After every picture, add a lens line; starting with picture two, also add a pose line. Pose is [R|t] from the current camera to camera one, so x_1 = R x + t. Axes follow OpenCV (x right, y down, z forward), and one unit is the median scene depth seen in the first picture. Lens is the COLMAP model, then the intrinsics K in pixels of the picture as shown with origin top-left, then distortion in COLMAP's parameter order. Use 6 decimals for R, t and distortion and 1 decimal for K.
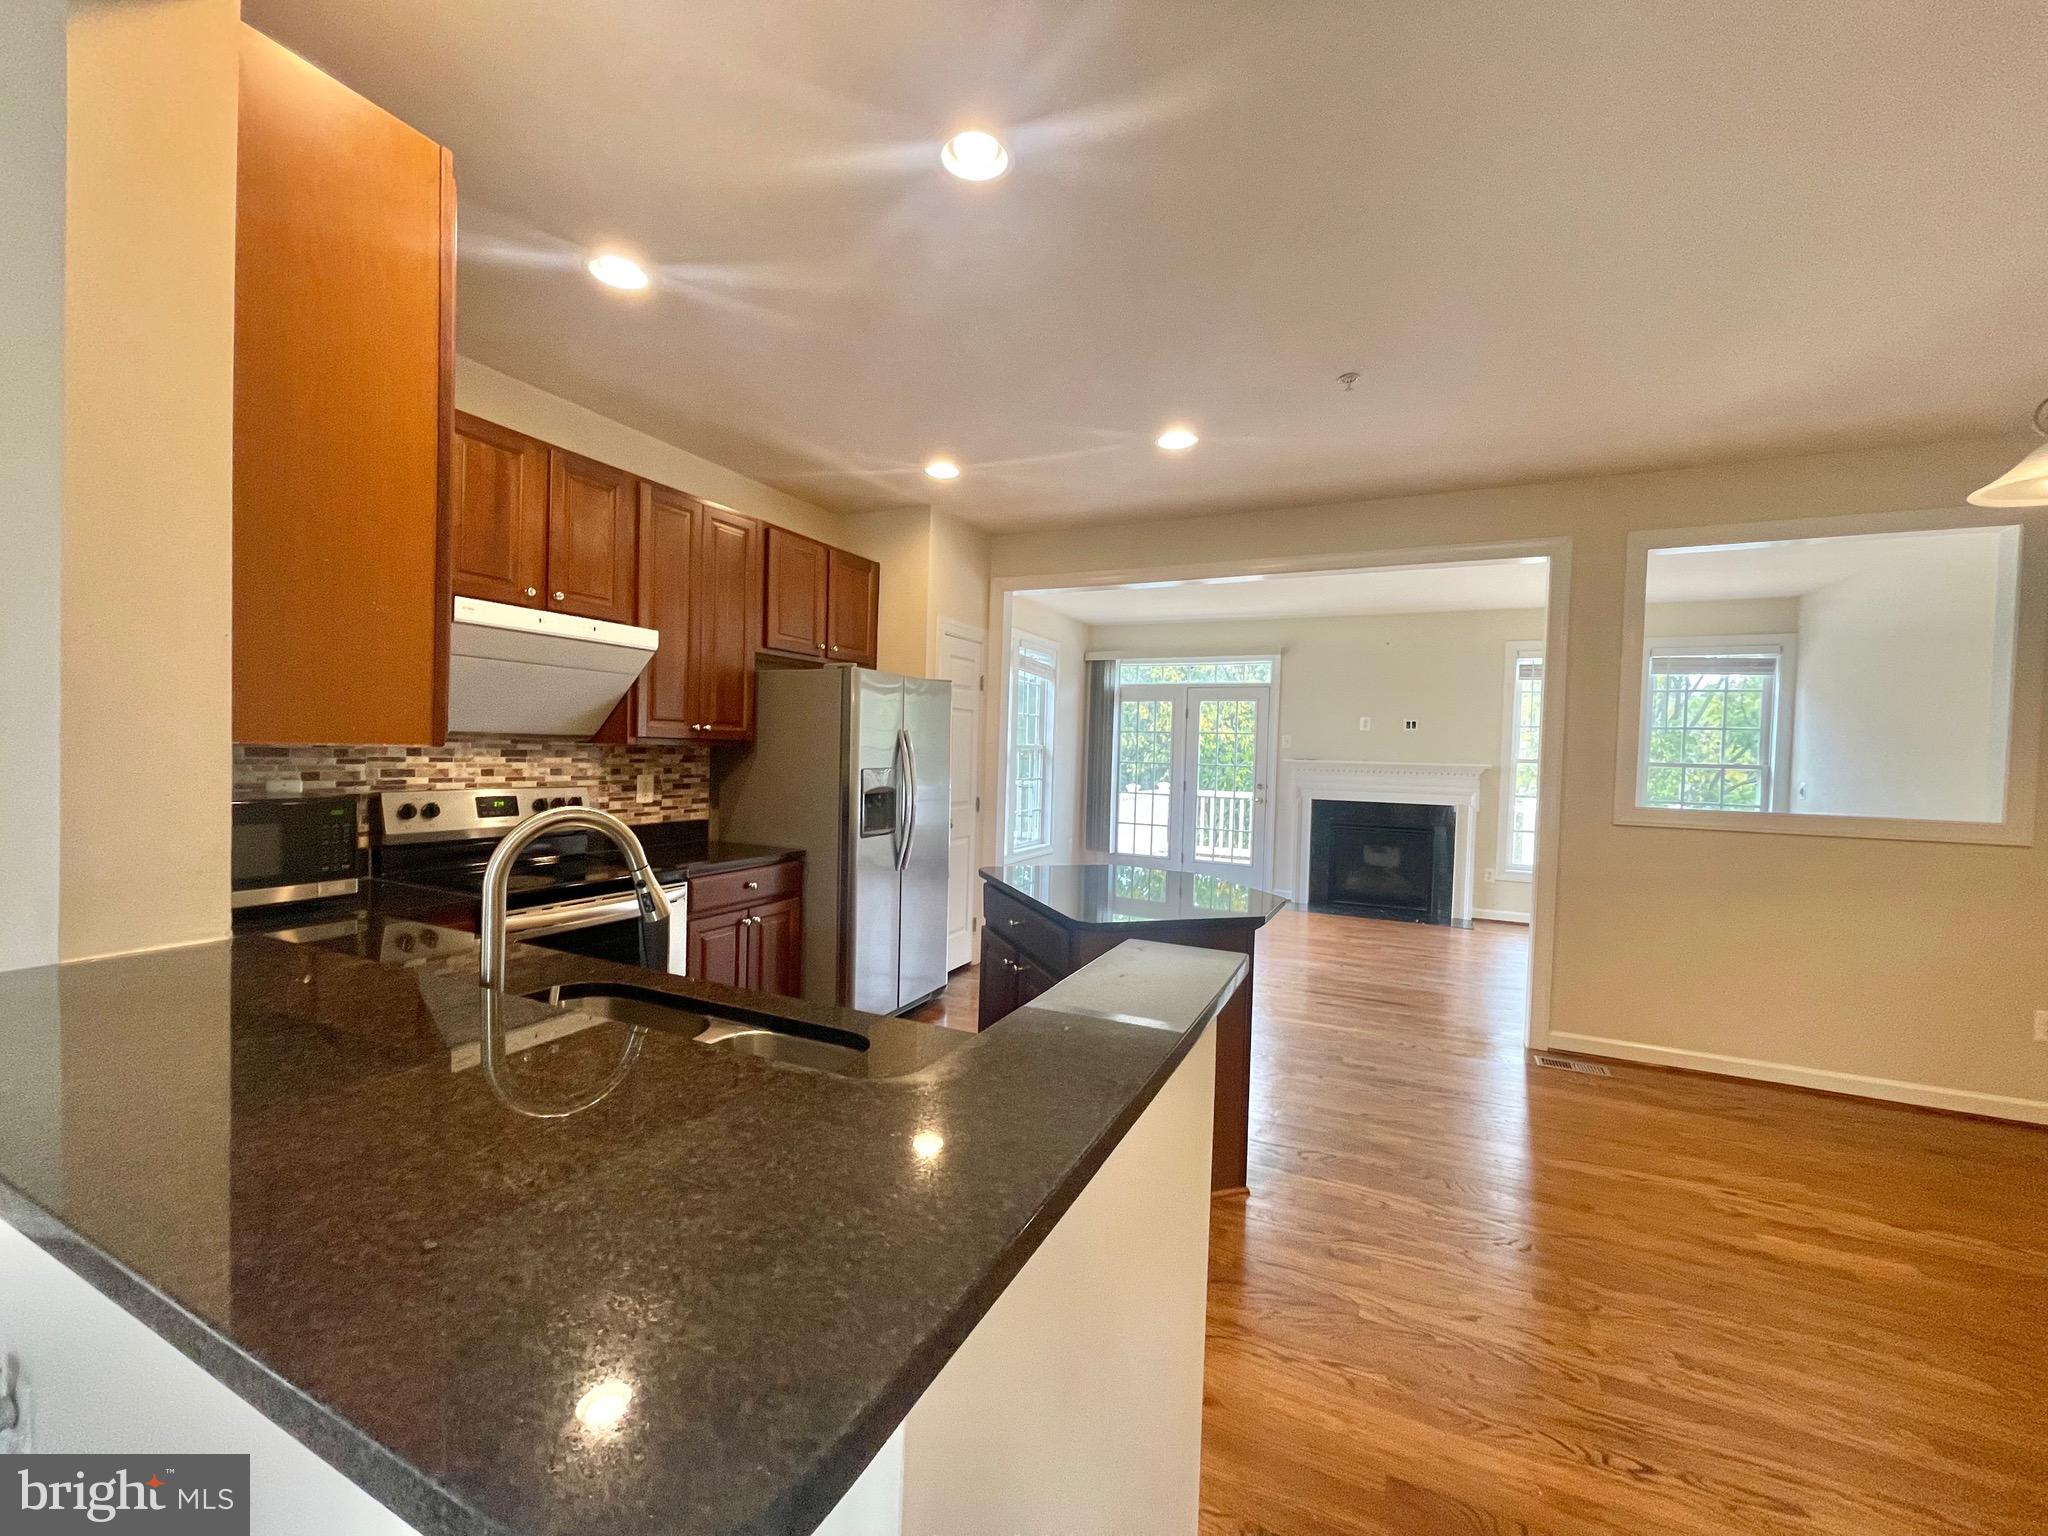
lens RADIAL K [[824.8, 0, 1021.1], [0, 824.8, 773.4], [0, 0, 1]] dist [0.001954, -0.001201]
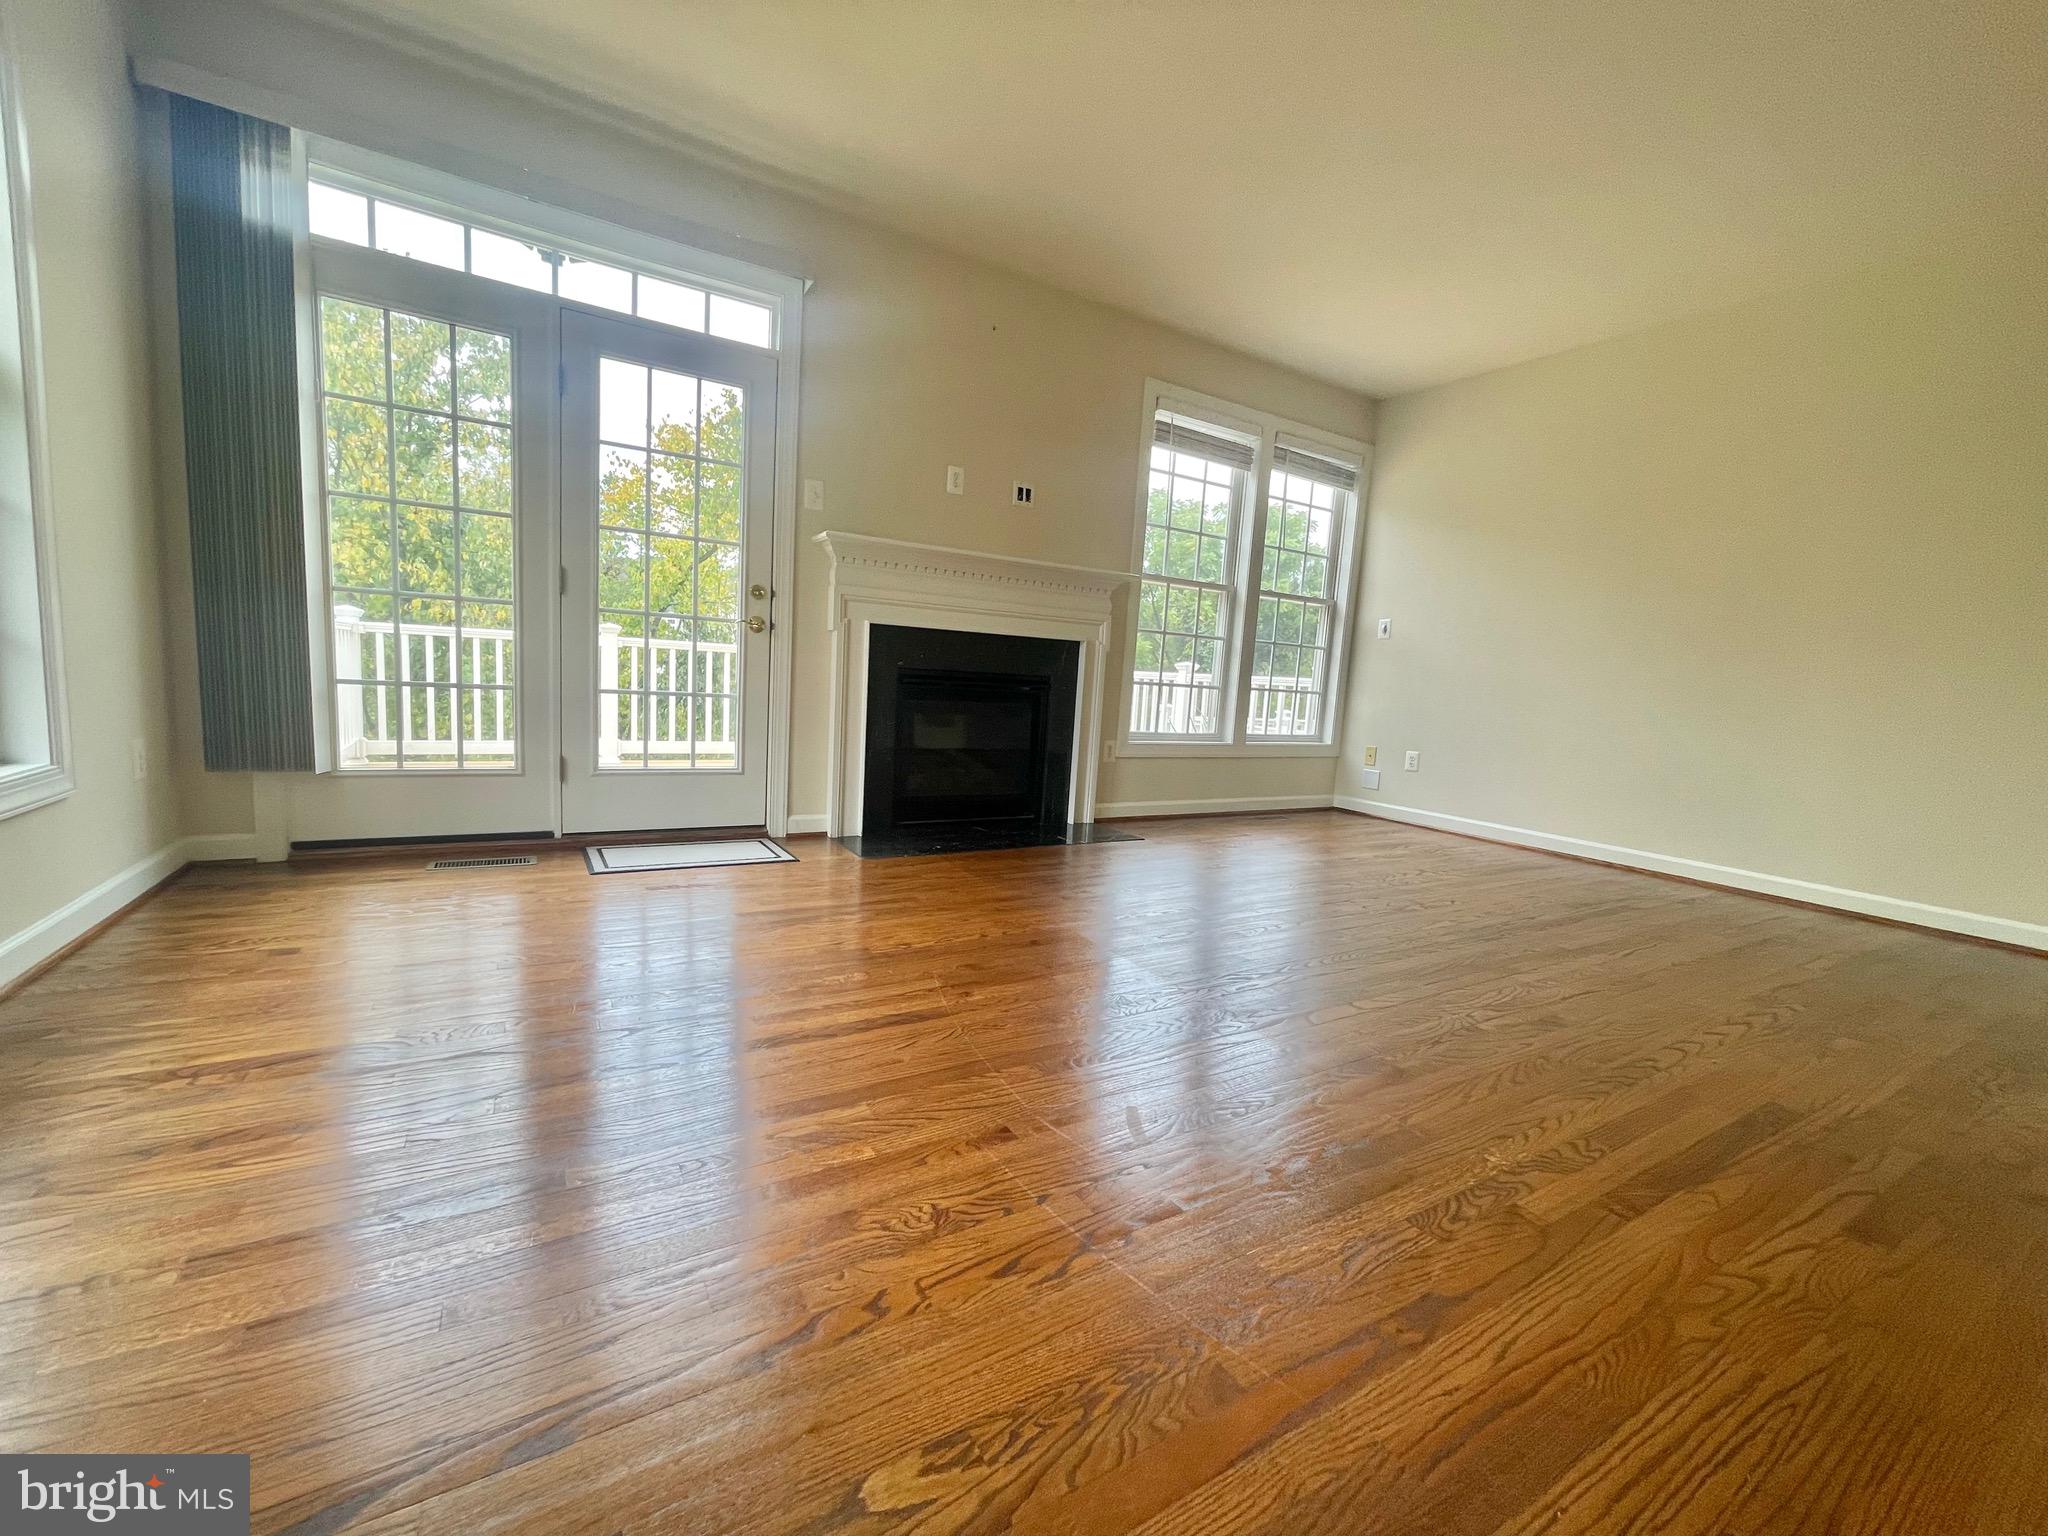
lens RADIAL K [[824.8, 0, 1023.4], [0, 824.8, 772.8], [0, 0, 1]] dist [0.001954, -0.001201]
pose [[0.553105, -0.097998, 0.827328, -0.016781], [-0.022257, 0.990965, 0.132261, 0.105953], [-0.832814, -0.091568, 0.545927, 1.324294]]
